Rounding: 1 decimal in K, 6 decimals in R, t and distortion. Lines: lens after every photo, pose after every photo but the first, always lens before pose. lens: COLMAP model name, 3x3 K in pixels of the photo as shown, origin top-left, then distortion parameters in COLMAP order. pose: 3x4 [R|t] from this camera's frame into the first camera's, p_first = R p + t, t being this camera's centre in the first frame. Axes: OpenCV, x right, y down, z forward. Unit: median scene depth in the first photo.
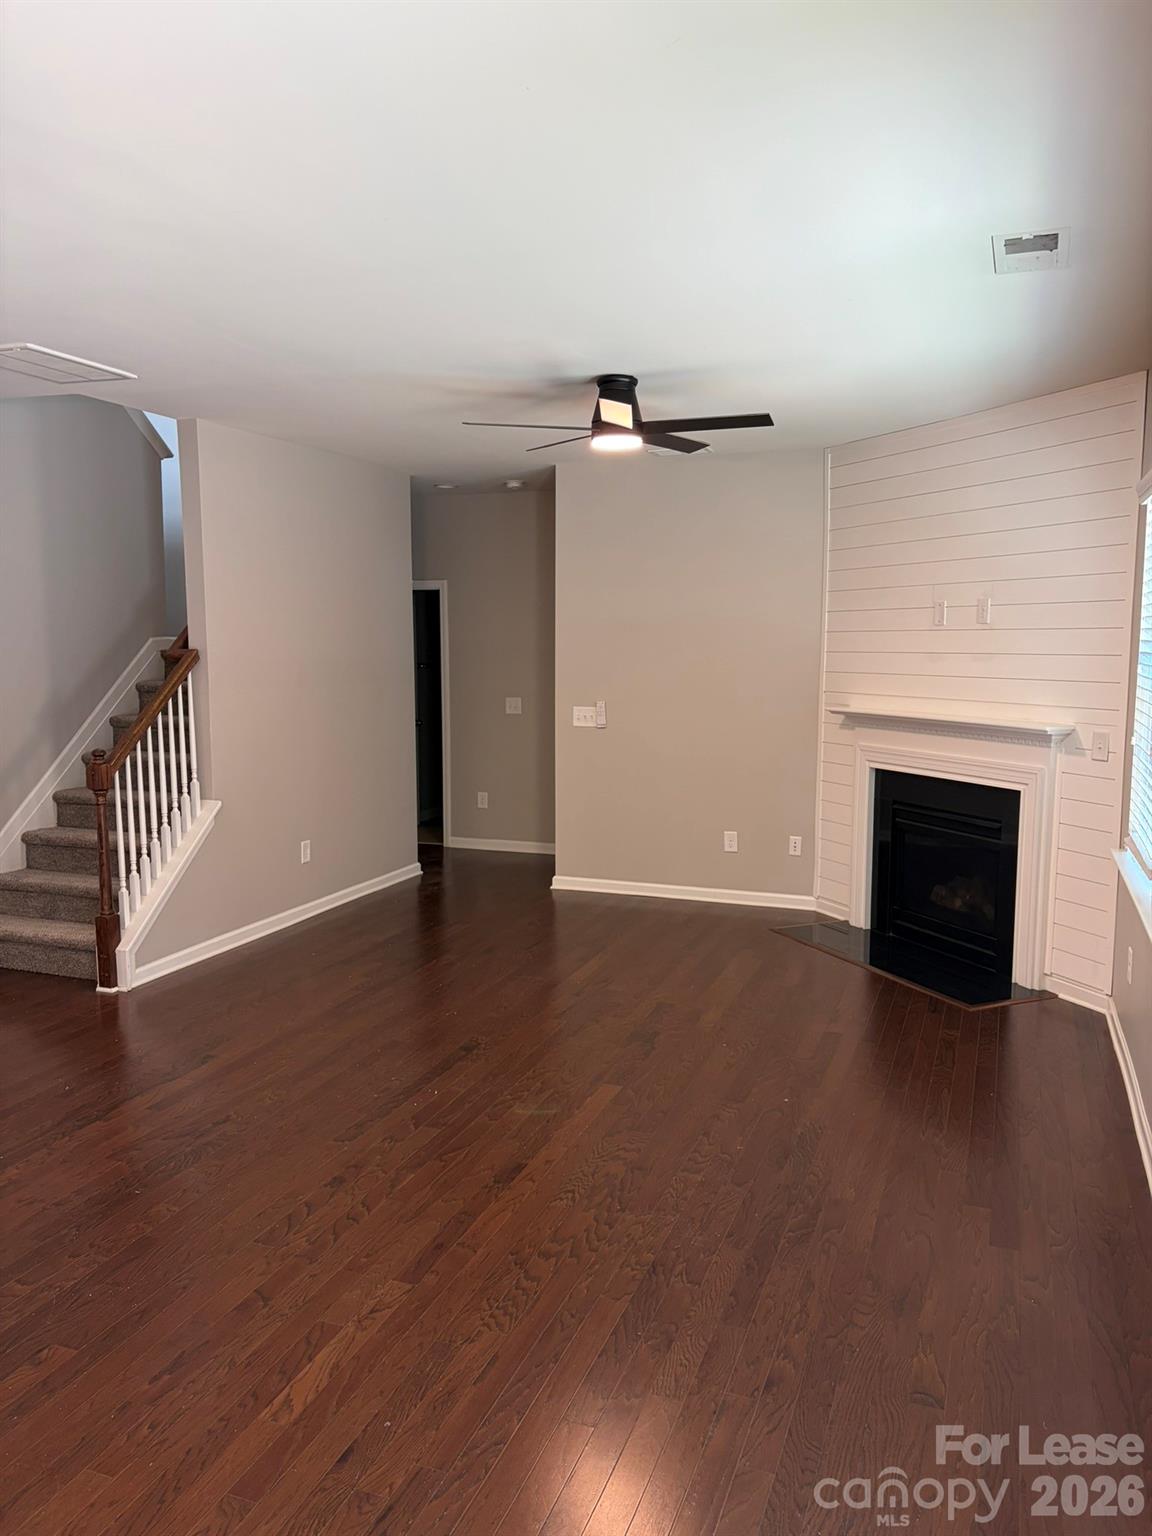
lens RADIAL K [[1164.6, 0, 575.9], [0, 1164.6, 771.0], [0, 0, 1]] dist [0.022403, -0.012407]
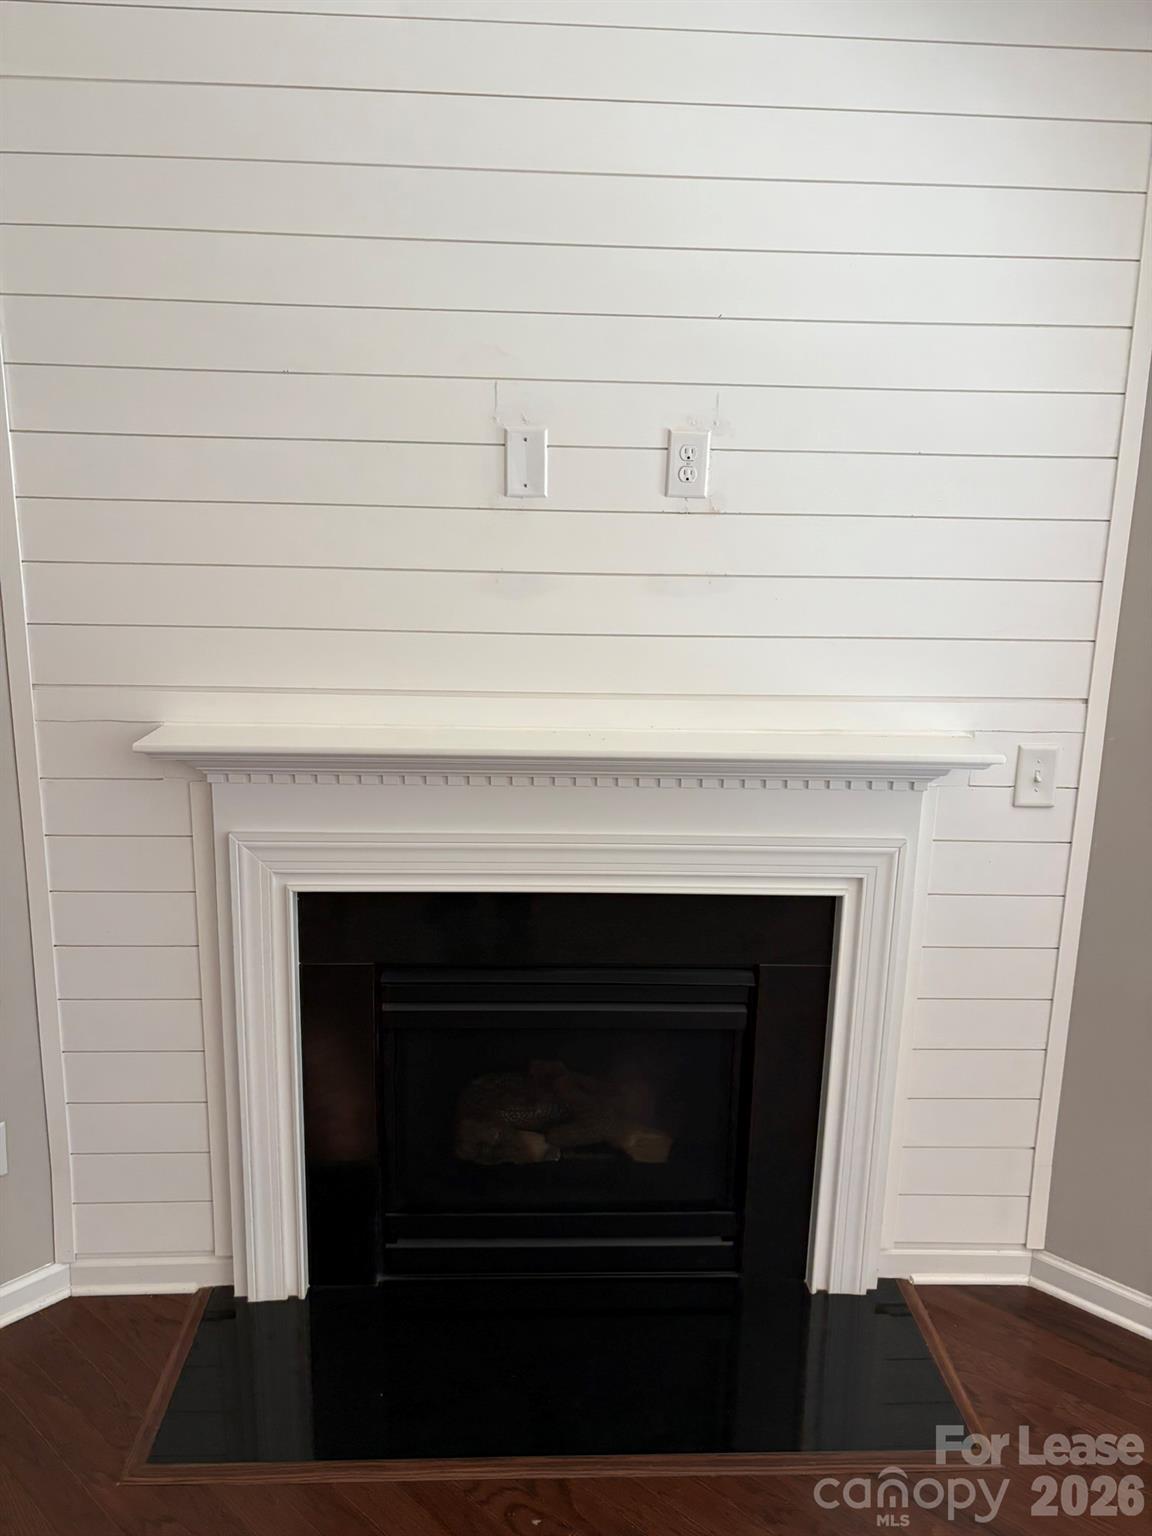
lens RADIAL K [[1164.6, 0, 576.0], [0, 1164.6, 767.7], [0, 0, 1]] dist [0.022403, -0.012407]
pose [[0.365093, -0.199444, 0.909356, -0.035423], [0.077664, 0.979903, 0.183736, -0.104860], [-0.927726, 0.003543, 0.373246, 0.831996]]
